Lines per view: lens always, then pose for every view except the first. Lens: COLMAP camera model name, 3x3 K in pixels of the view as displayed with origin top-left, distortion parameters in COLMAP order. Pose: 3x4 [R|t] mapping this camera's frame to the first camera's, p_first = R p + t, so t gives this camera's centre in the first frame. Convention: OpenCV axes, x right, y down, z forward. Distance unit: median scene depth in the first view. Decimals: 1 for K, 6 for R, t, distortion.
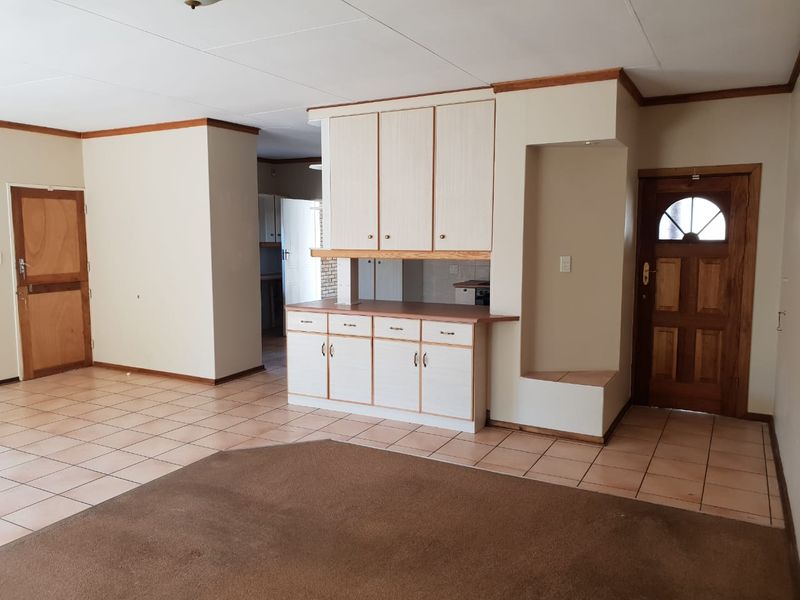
lens RADIAL K [[628.7, 0, 400.0], [0, 628.7, 300.0], [0, 0, 1]] dist [0.013348, 0.004736]
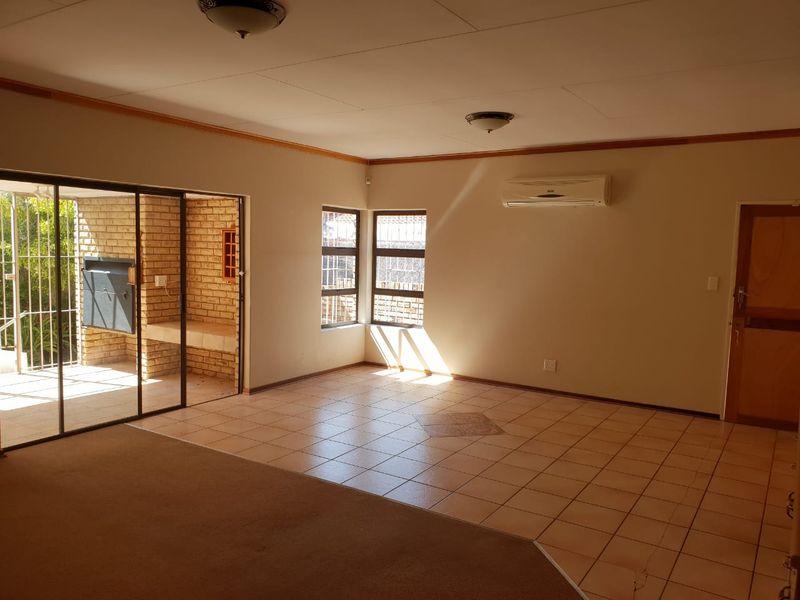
lens RADIAL K [[628.7, 0, 400.0], [0, 628.7, 300.0], [0, 0, 1]] dist [0.013348, 0.004736]
pose [[-0.078932, 0.087969, -0.992991, 0.418191], [-0.133184, 0.986238, 0.097958, -0.090704], [0.987943, 0.139983, -0.066130, 0.776492]]
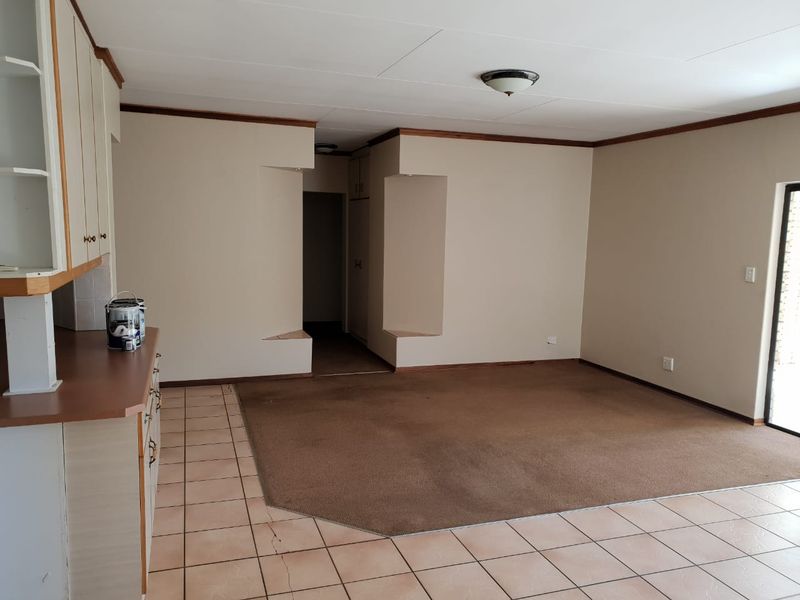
lens RADIAL K [[628.7, 0, 400.0], [0, 628.7, 300.0], [0, 0, 1]] dist [0.013348, 0.004736]
pose [[-0.734198, -0.092441, 0.672613, -0.688664], [0.058886, 0.978284, 0.198730, -0.157937], [-0.676377, 0.185515, -0.712811, 1.332207]]
